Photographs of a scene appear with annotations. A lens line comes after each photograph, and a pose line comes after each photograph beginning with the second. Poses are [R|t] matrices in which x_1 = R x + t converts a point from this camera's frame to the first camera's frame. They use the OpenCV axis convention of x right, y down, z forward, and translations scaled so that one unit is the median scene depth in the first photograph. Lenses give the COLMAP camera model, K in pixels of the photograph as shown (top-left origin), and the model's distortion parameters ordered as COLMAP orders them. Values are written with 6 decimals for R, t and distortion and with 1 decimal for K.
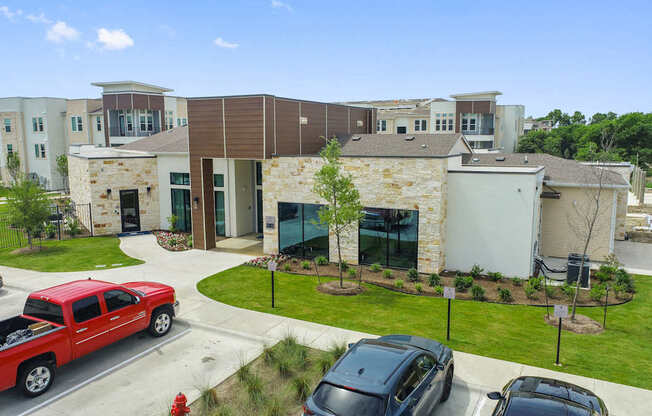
lens RADIAL K [[515.0, 0, 326.0], [0, 515.0, 208.0], [0, 0, 1]] dist [0.010363, 0.001887]
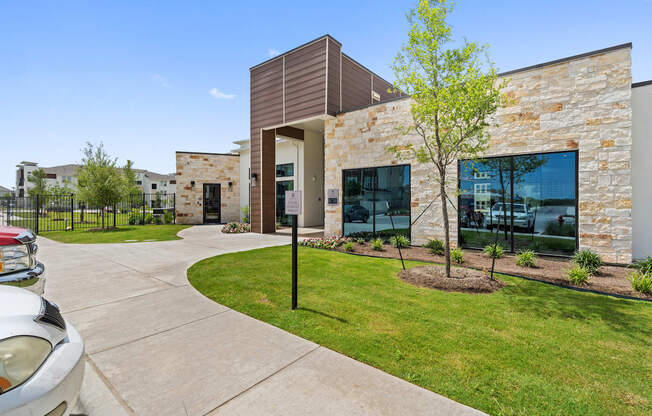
lens RADIAL K [[299.1, 0, 327.7], [0, 299.1, 205.9], [0, 0, 1]] dist [-0.005338, -0.000037]
pose [[0.979041, 0.004617, -0.203611, -0.021069], [-0.030959, 0.991499, -0.126377, 0.101089], [0.201297, 0.130032, 0.970861, 0.546502]]
